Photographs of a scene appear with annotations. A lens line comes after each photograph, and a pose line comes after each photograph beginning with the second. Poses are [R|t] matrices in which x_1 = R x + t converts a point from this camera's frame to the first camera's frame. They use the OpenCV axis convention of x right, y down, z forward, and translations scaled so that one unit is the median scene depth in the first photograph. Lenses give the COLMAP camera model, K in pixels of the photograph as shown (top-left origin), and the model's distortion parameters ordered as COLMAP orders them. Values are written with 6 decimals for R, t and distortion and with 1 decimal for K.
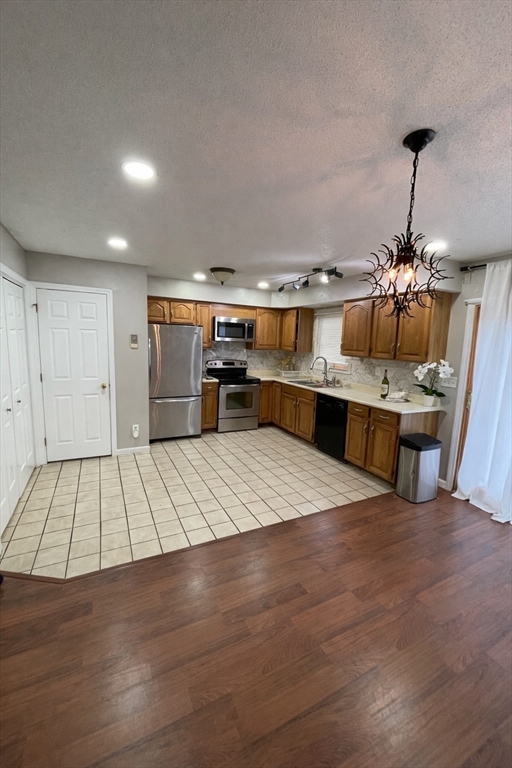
lens RADIAL K [[308.3, 0, 257.3], [0, 308.3, 382.7], [0, 0, 1]] dist [0.000340, -0.000020]
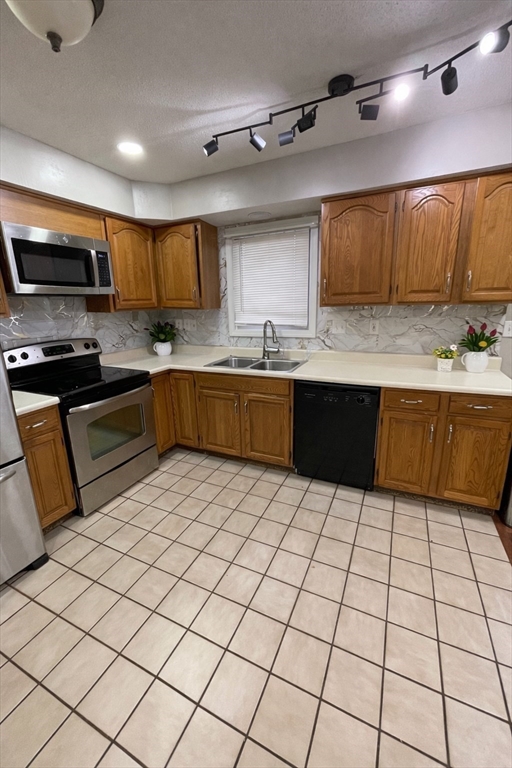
lens RADIAL K [[308.3, 0, 255.2], [0, 308.3, 384.2], [0, 0, 1]] dist [0.000340, -0.000020]
pose [[0.786055, -0.223589, 0.576304, -0.144304], [0.142340, 0.972709, 0.183237, -0.058956], [-0.601546, -0.062003, 0.796429, 0.520435]]
